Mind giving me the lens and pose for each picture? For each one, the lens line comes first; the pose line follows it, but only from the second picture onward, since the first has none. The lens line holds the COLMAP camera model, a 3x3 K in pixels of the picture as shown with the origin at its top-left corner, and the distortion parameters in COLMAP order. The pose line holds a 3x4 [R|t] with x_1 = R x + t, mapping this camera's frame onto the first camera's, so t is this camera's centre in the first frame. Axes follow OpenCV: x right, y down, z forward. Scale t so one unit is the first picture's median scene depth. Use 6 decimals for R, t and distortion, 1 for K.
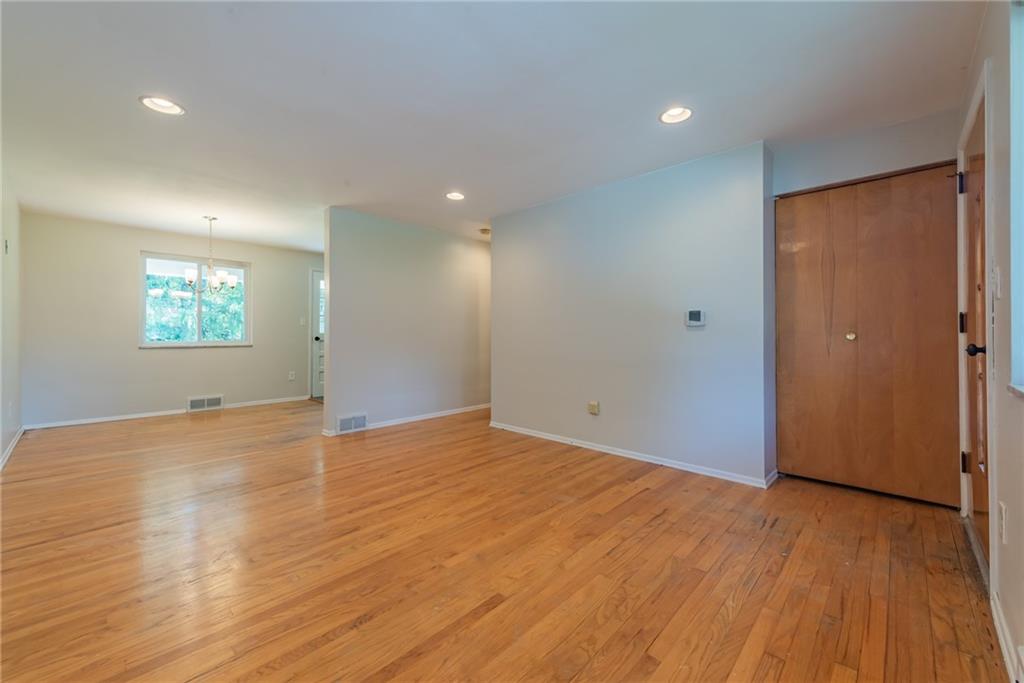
lens RADIAL K [[406.4, 0, 515.9], [0, 406.4, 334.5], [0, 0, 1]] dist [0.010115, -0.001019]
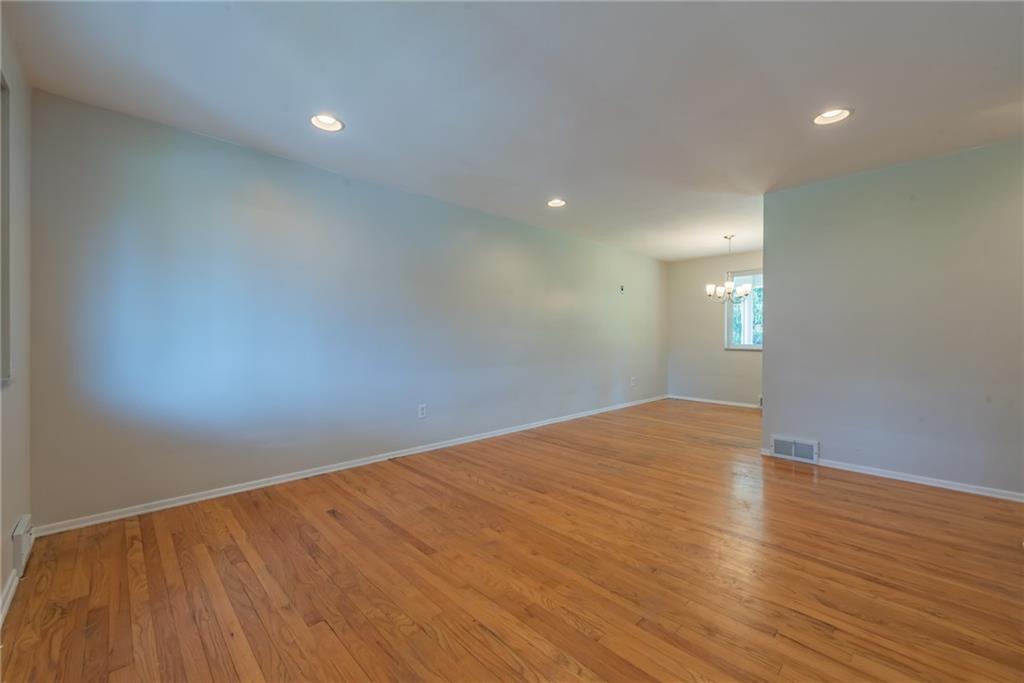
lens RADIAL K [[406.4, 0, 511.2], [0, 406.4, 337.5], [0, 0, 1]] dist [0.010115, -0.001019]
pose [[-0.039401, 0.004858, -0.999212, 0.759505], [-0.008083, 0.999954, 0.005180, -0.006382], [0.999191, 0.008281, -0.039360, 0.830607]]
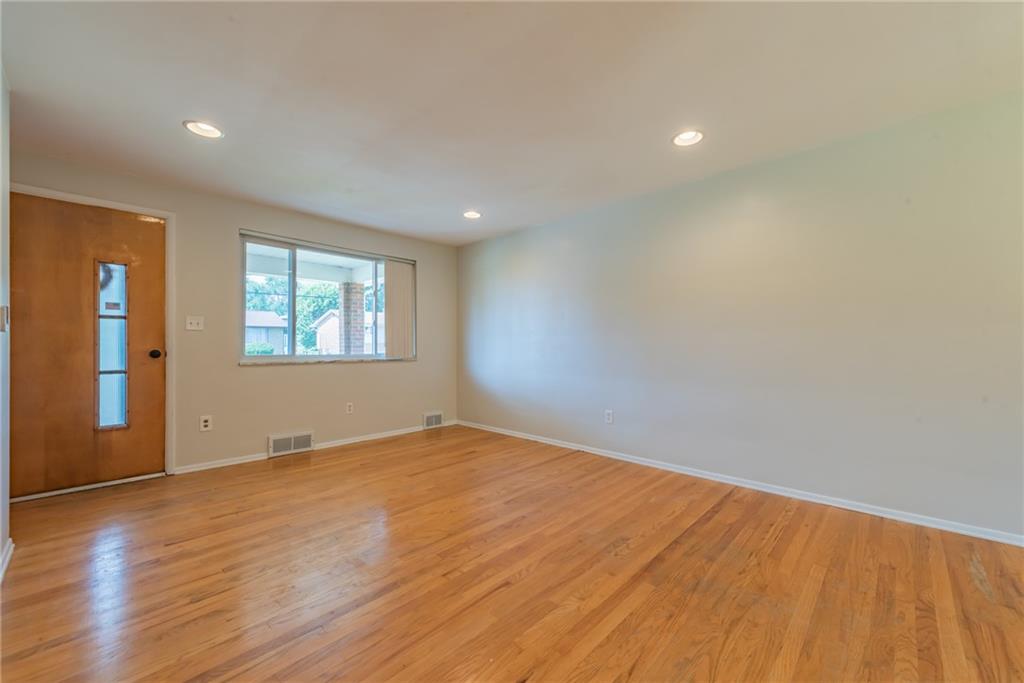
lens RADIAL K [[406.4, 0, 533.4], [0, 406.4, 343.0], [0, 0, 1]] dist [0.010115, -0.001019]
pose [[-0.999575, 0.005882, -0.028561, -0.385650], [0.005870, 0.999983, 0.000501, -0.005815], [0.028564, 0.000333, -0.999592, 1.958564]]
